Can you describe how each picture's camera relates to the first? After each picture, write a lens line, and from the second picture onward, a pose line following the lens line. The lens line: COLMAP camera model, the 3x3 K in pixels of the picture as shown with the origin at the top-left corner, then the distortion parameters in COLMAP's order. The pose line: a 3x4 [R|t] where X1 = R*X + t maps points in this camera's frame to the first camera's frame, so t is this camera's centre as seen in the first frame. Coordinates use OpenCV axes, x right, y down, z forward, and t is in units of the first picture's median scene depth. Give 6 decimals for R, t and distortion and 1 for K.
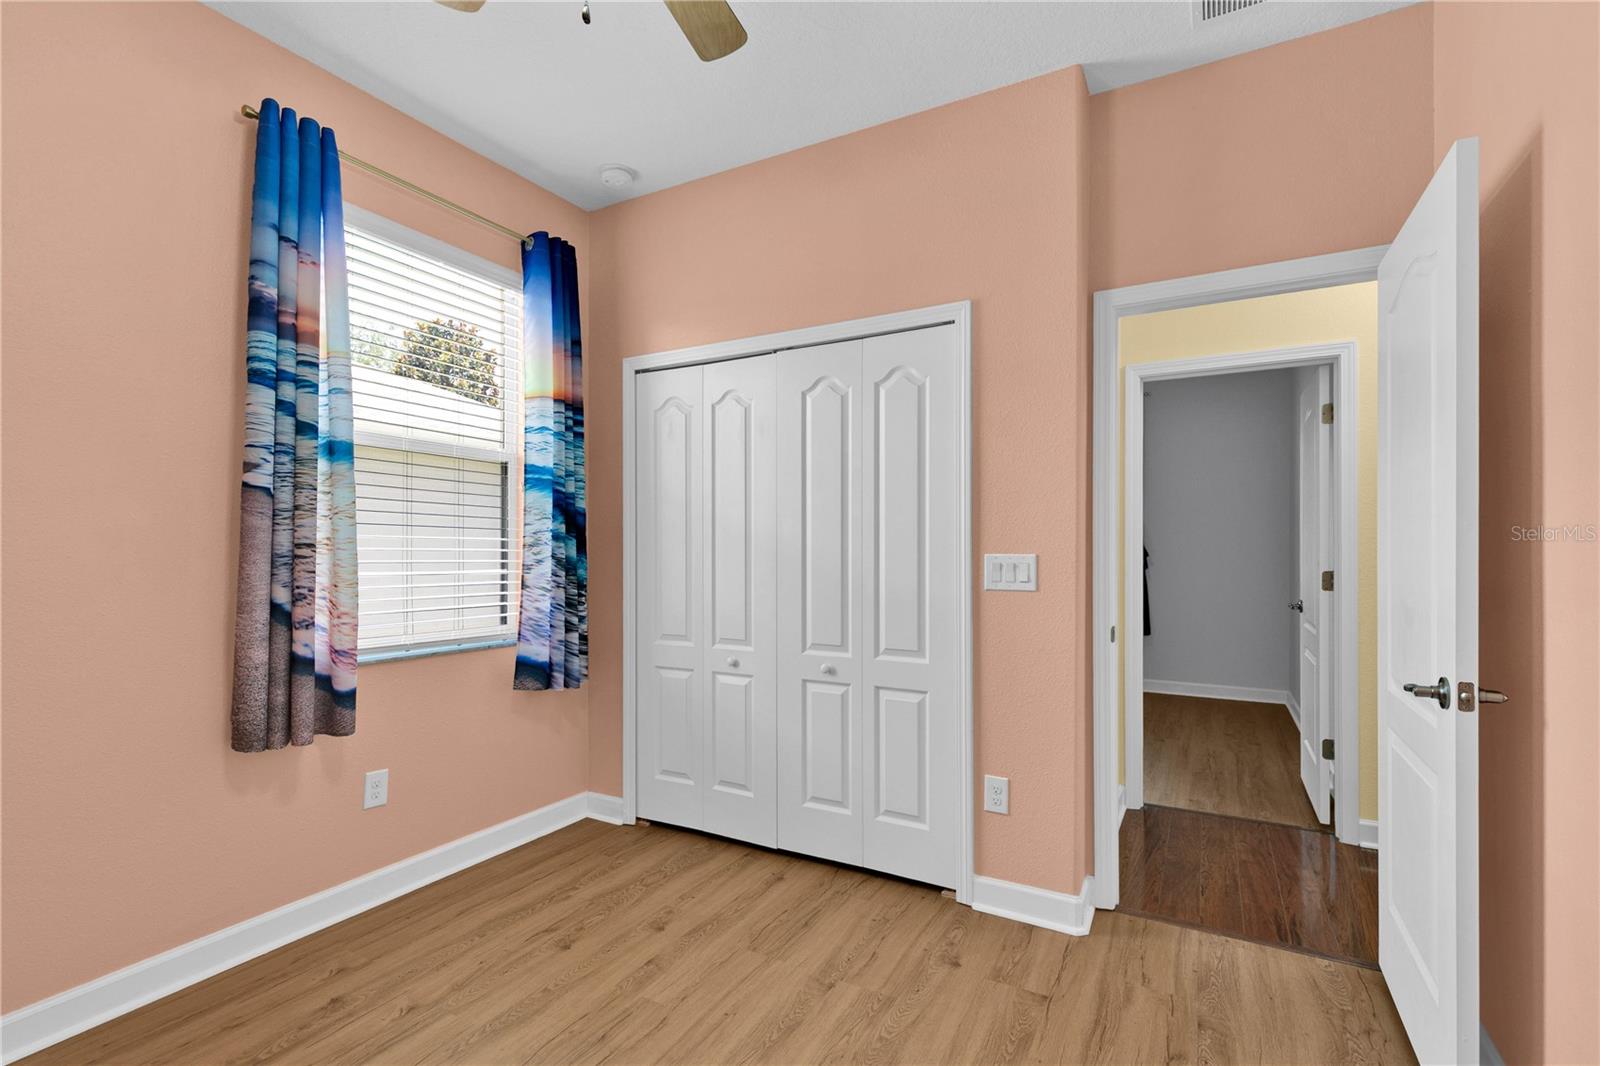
lens RADIAL K [[722.7, 0, 811.1], [0, 722.7, 541.9], [0, 0, 1]] dist [0.014501, -0.000572]
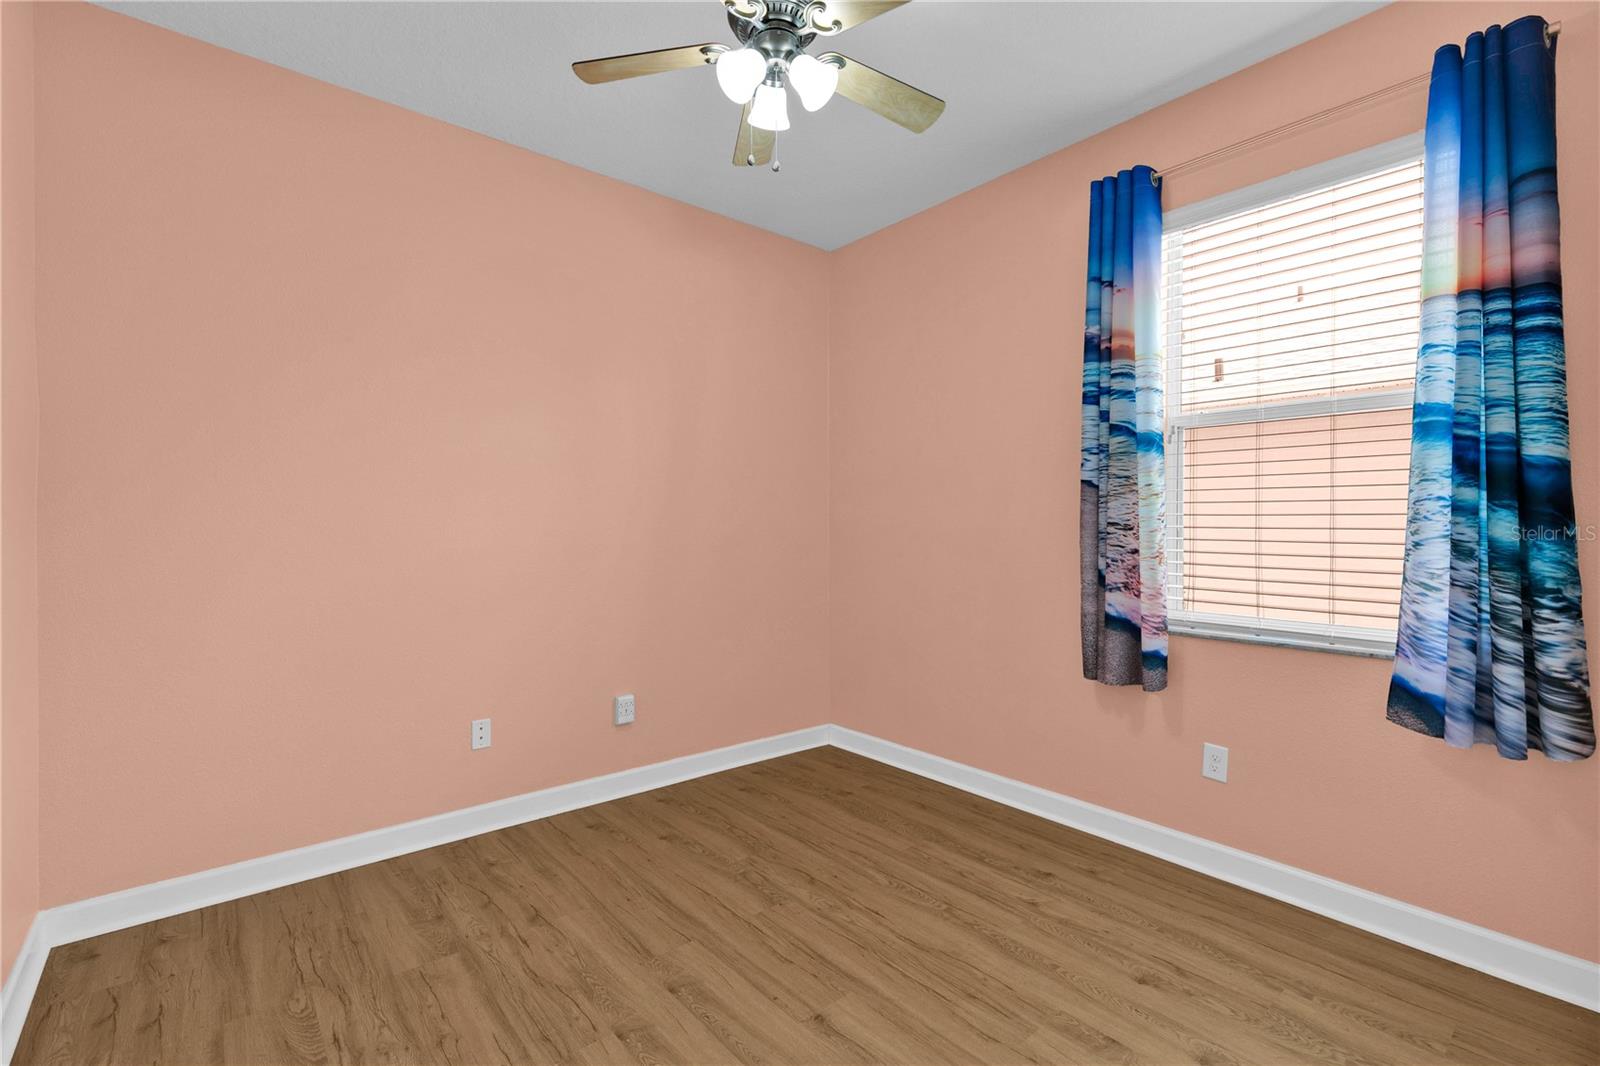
lens RADIAL K [[722.7, 0, 811.0], [0, 722.7, 528.5], [0, 0, 1]] dist [0.014501, -0.000572]
pose [[-0.347437, 0.002102, -0.937701, 0.554784], [0.010940, 0.999939, -0.001812, 0.007609], [0.937639, -0.010888, -0.347439, 0.831467]]
